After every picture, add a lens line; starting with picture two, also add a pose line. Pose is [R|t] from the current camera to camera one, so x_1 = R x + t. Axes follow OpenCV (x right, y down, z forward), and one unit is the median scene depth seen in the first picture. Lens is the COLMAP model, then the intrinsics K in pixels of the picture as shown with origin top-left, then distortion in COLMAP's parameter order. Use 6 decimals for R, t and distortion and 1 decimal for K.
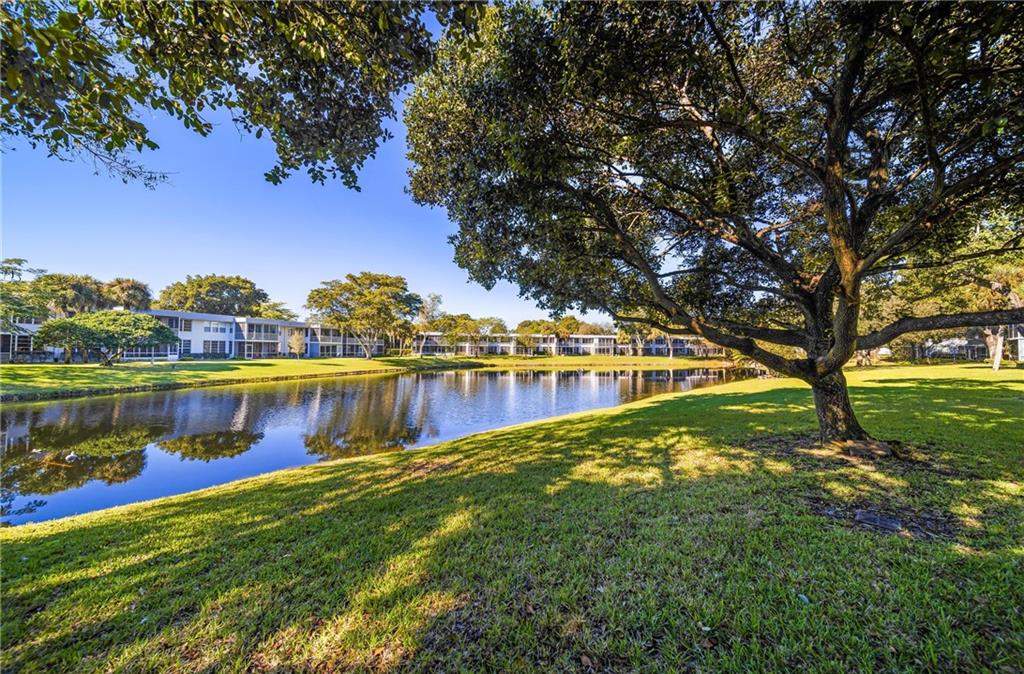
lens RADIAL K [[358.7, 0, 510.3], [0, 358.7, 336.3], [0, 0, 1]] dist [0.004832, -0.000550]
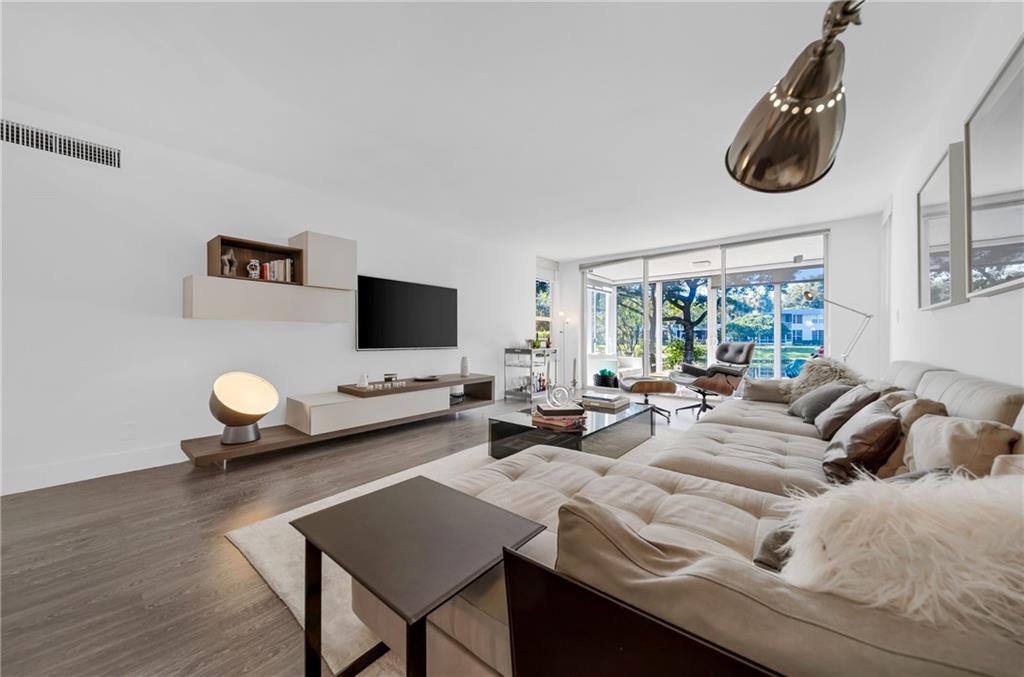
lens RADIAL K [[358.7, 0, 508.2], [0, 358.7, 337.8], [0, 0, 1]] dist [0.004832, -0.000550]
pose [[0.122382, 0.000207, -0.992483, 0.376351], [0.039366, 0.999212, 0.005062, -0.014621], [0.991702, -0.039690, 0.122277, -0.296313]]
